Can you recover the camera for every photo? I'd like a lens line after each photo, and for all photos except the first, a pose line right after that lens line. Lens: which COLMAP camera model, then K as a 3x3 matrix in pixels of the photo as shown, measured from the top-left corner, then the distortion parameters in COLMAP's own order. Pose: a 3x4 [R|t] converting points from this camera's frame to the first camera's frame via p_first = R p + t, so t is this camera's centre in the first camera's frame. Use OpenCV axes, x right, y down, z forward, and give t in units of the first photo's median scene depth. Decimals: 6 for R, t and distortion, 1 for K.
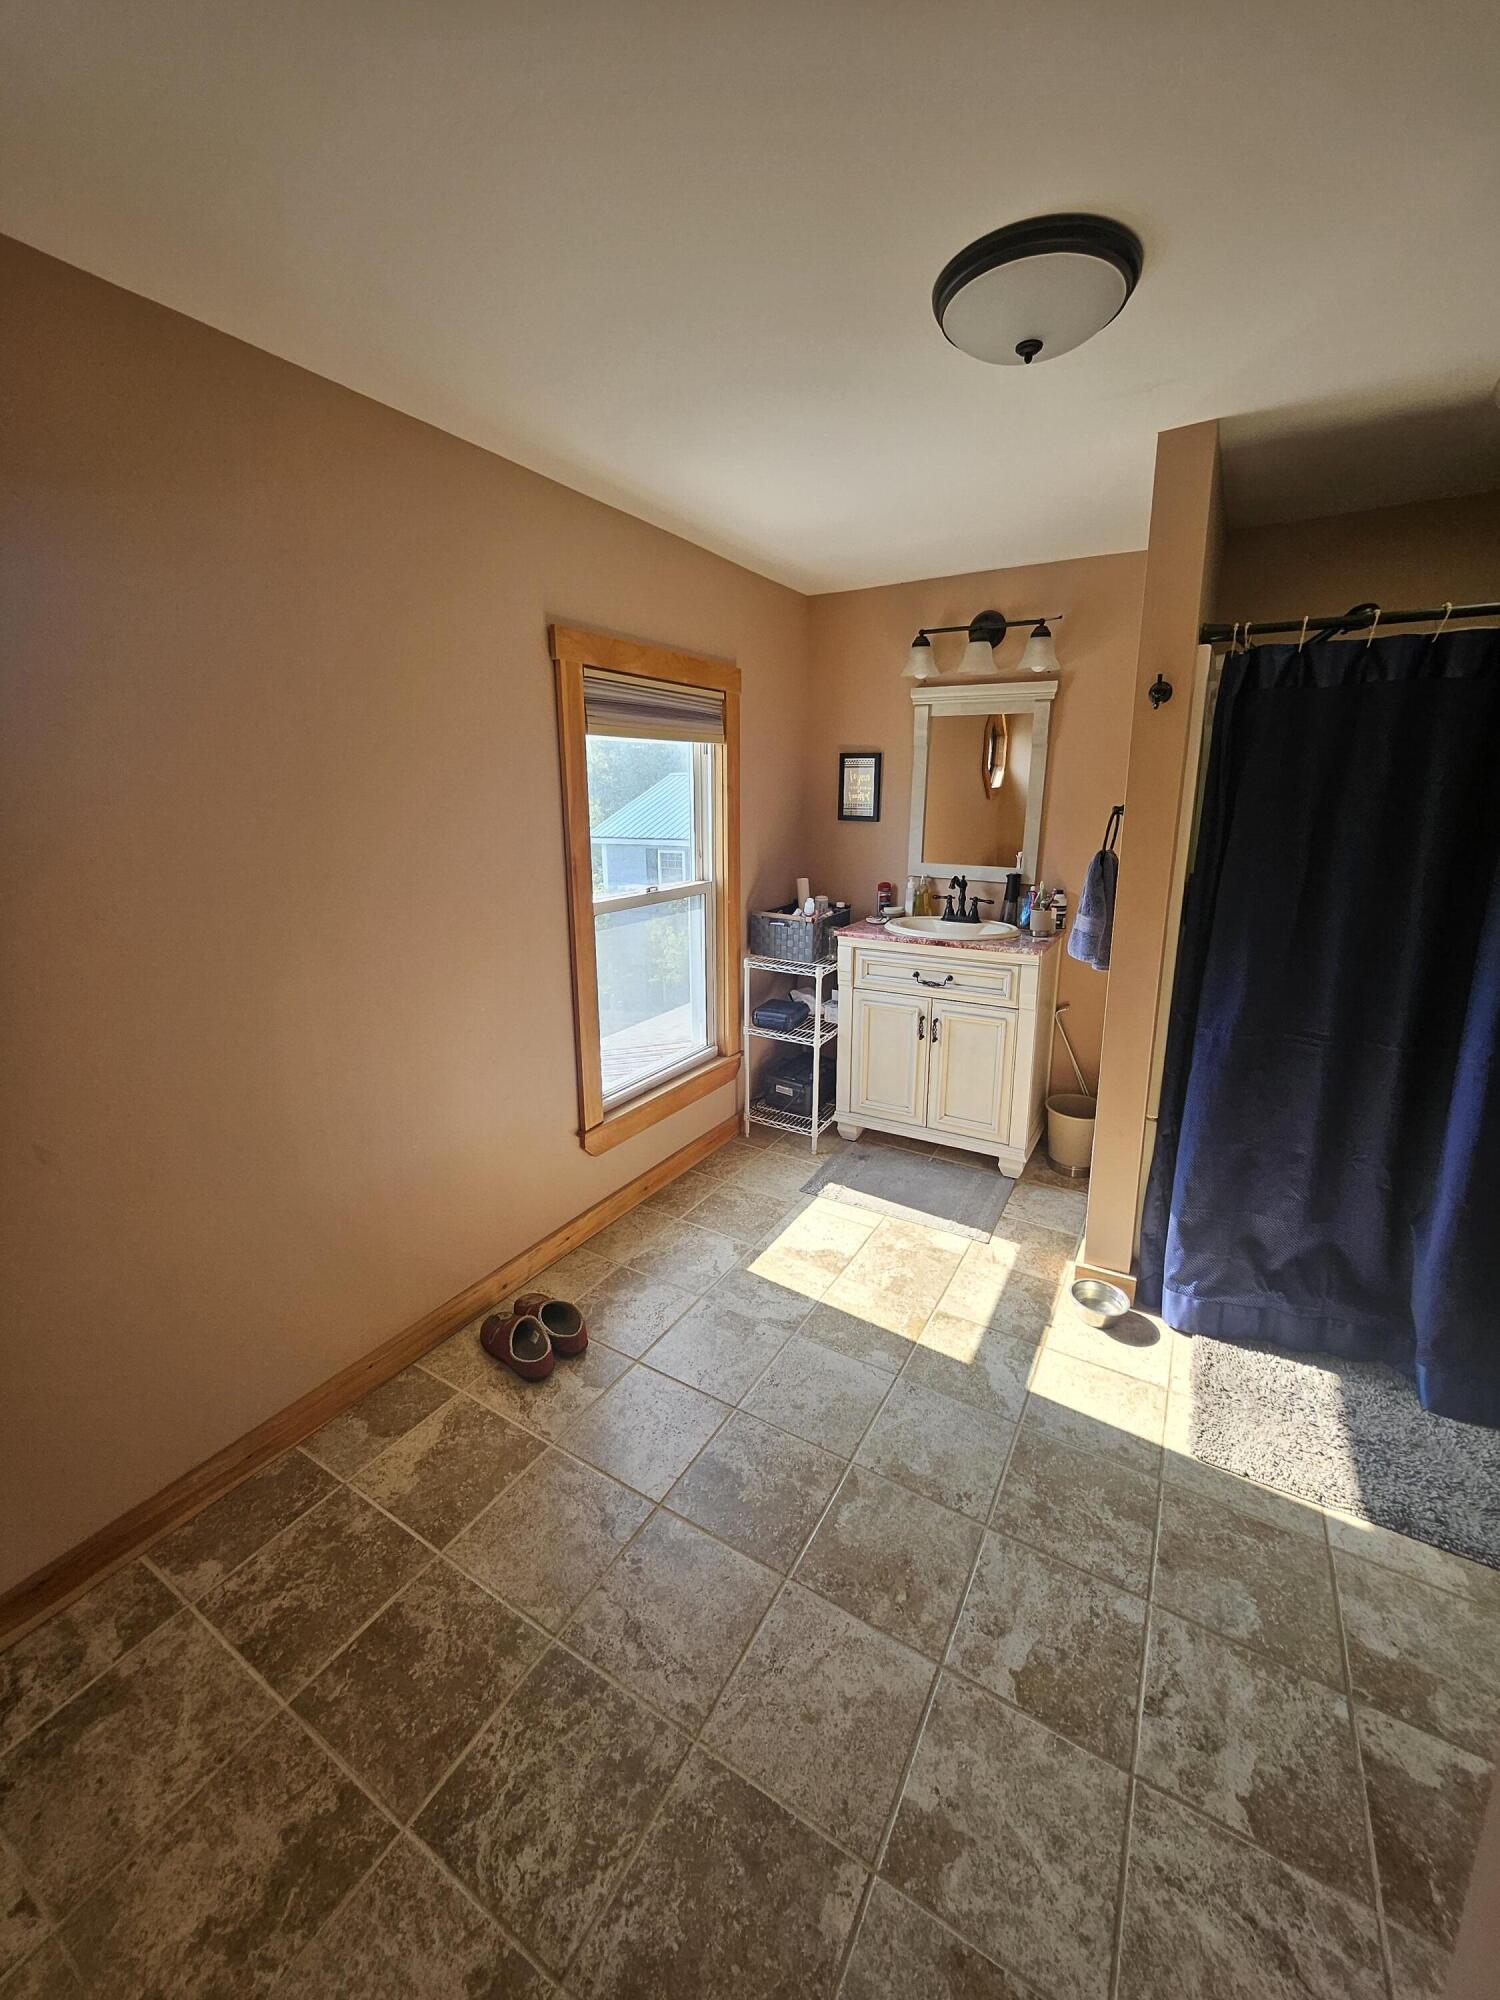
lens RADIAL K [[793.6, 0, 764.9], [0, 793.6, 968.4], [0, 0, 1]] dist [-0.007113, 0.004420]
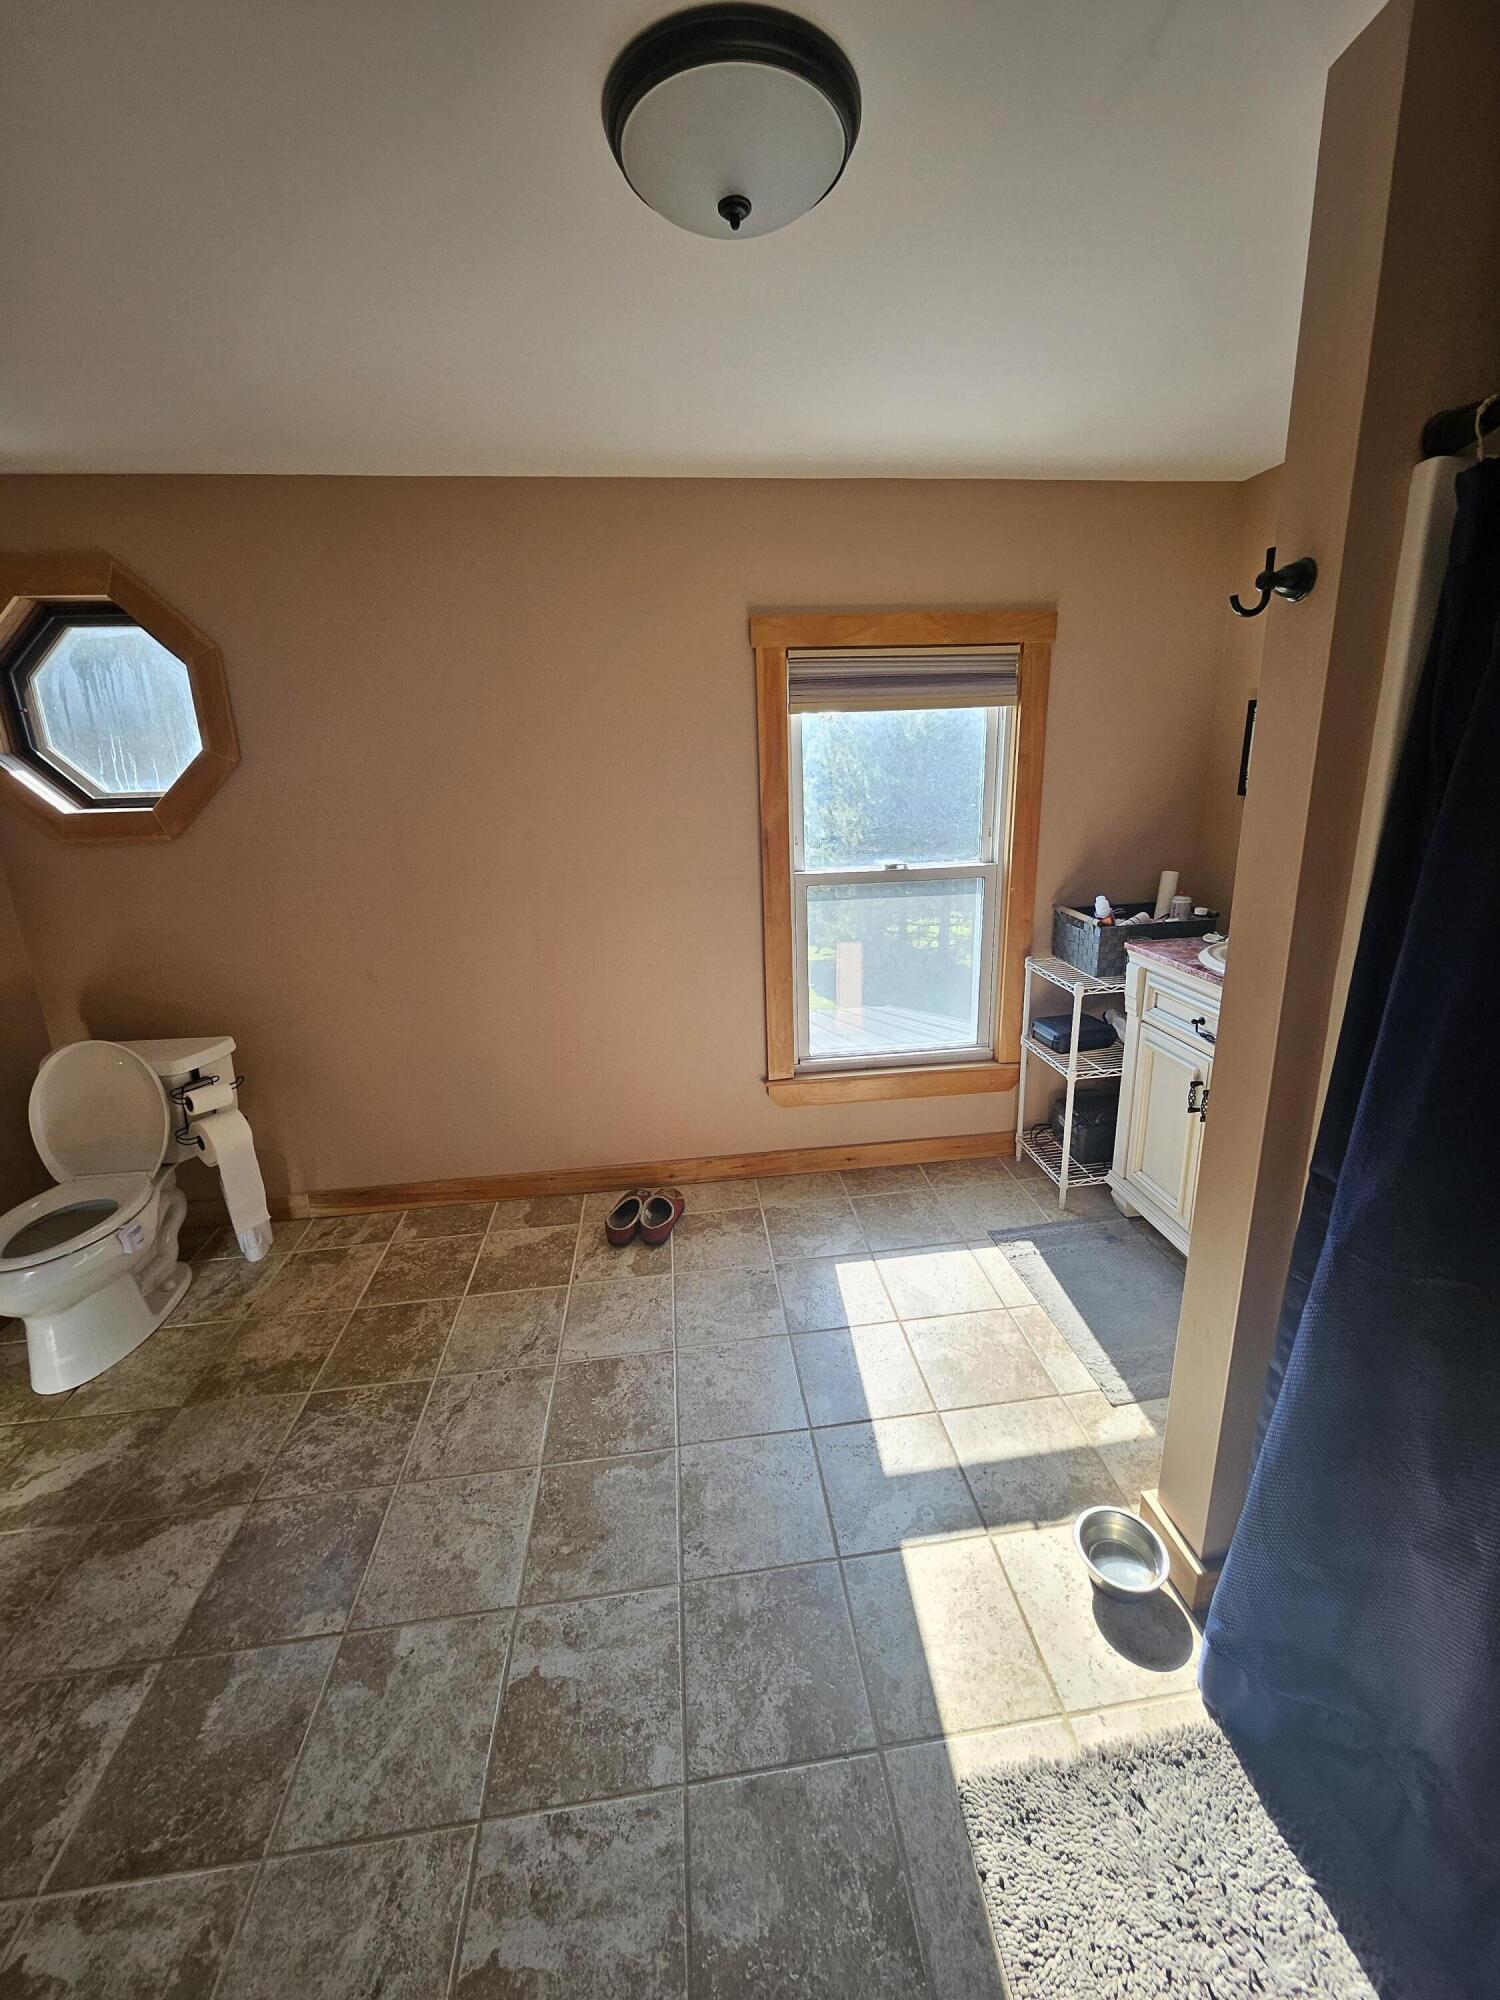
lens RADIAL K [[788.2, 0, 757.1], [0, 788.2, 973.1], [0, 0, 1]] dist [0.000787, 0.000649]
pose [[0.597354, 0.194027, -0.778152, 1.003004], [-0.147512, 0.980320, 0.131197, -0.139242], [0.788294, 0.036416, 0.614220, 0.527967]]
